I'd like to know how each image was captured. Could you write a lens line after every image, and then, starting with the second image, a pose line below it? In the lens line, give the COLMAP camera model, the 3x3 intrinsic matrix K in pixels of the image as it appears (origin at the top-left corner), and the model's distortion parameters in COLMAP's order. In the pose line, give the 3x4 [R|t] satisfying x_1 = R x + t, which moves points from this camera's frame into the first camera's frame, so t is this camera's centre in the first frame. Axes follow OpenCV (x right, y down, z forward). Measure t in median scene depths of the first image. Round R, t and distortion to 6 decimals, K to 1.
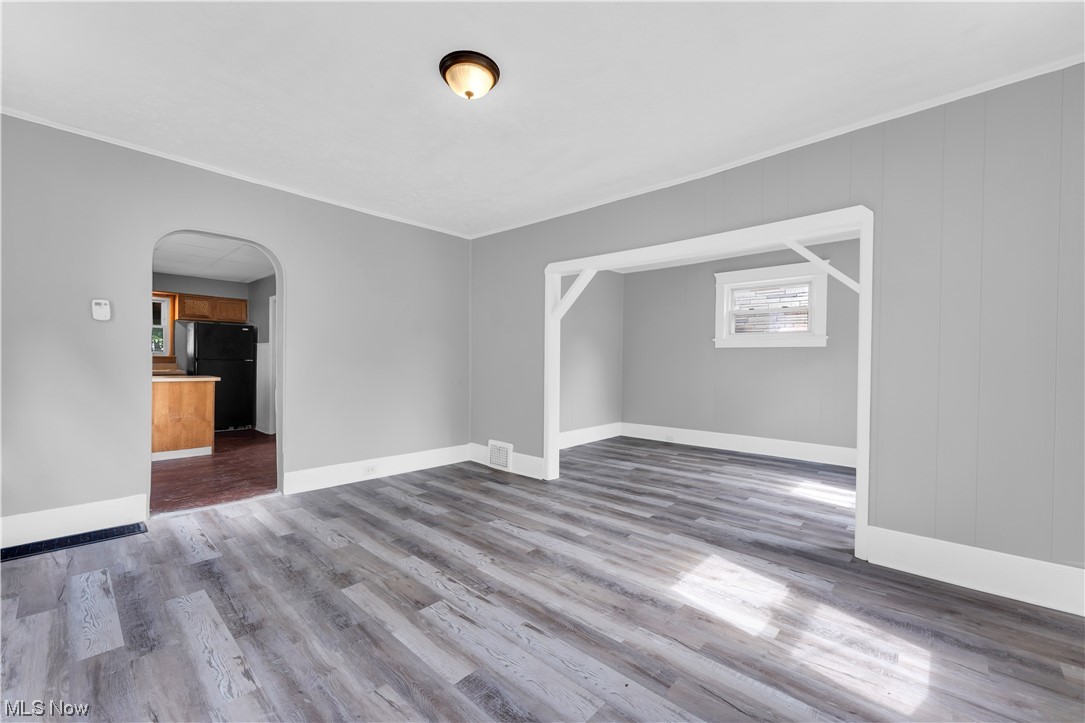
lens RADIAL K [[444.4, 0, 537.6], [0, 444.4, 361.9], [0, 0, 1]] dist [0.000864, 0.000367]
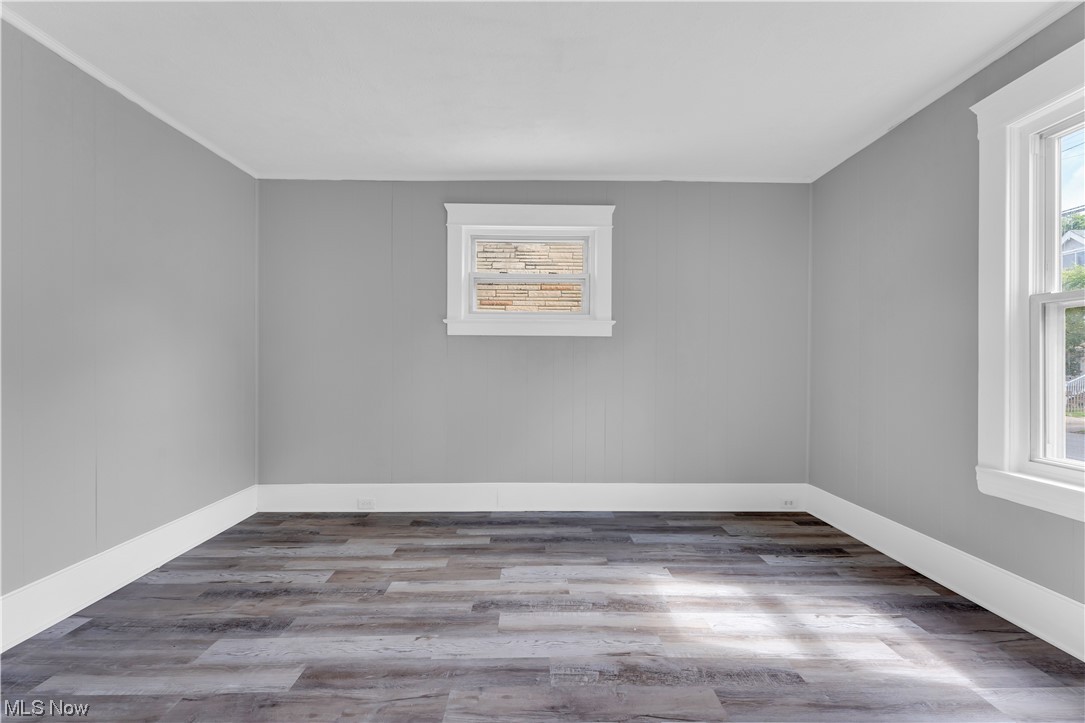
lens RADIAL K [[444.4, 0, 536.2], [0, 444.4, 361.8], [0, 0, 1]] dist [0.000864, 0.000367]
pose [[0.735905, -0.007302, 0.677046, 0.170819], [0.005637, 0.999973, 0.004658, 0.001685], [-0.677062, 0.000388, 0.735926, 0.886056]]
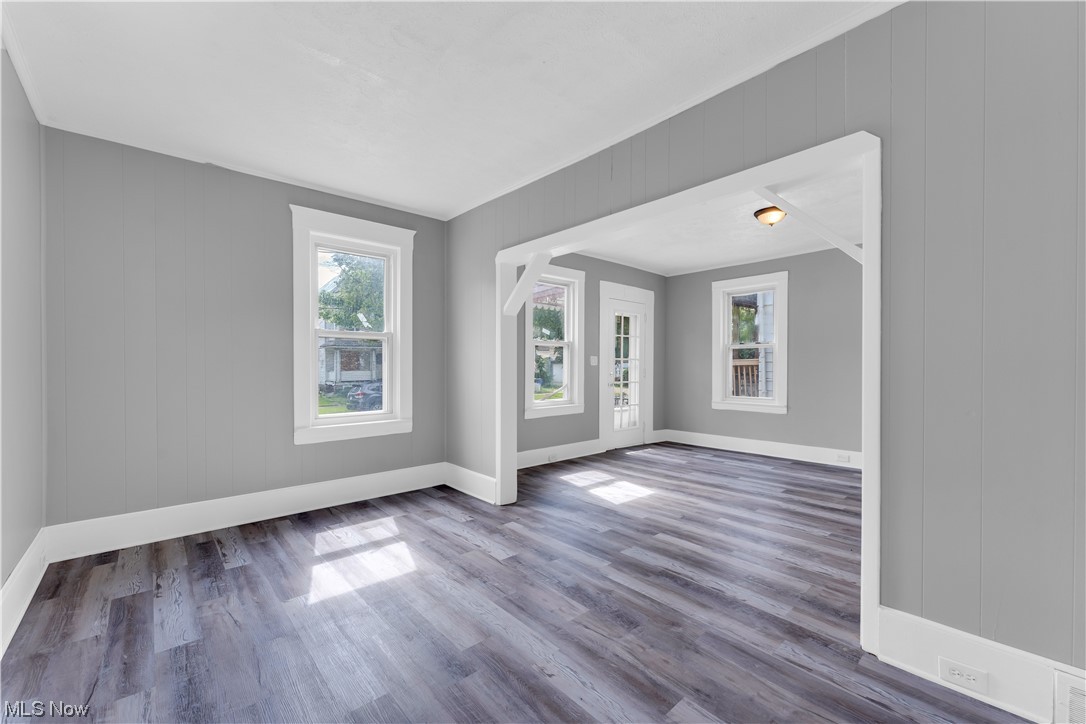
lens RADIAL K [[444.8, 0, 542.5], [0, 444.8, 368.0], [0, 0, 1]] dist [0.000864, 0.000367]
pose [[-0.996191, -0.010507, 0.086560, 0.402303], [-0.010339, 0.999944, 0.002391, 0.007729], [-0.086581, 0.001487, -0.996244, 1.873937]]
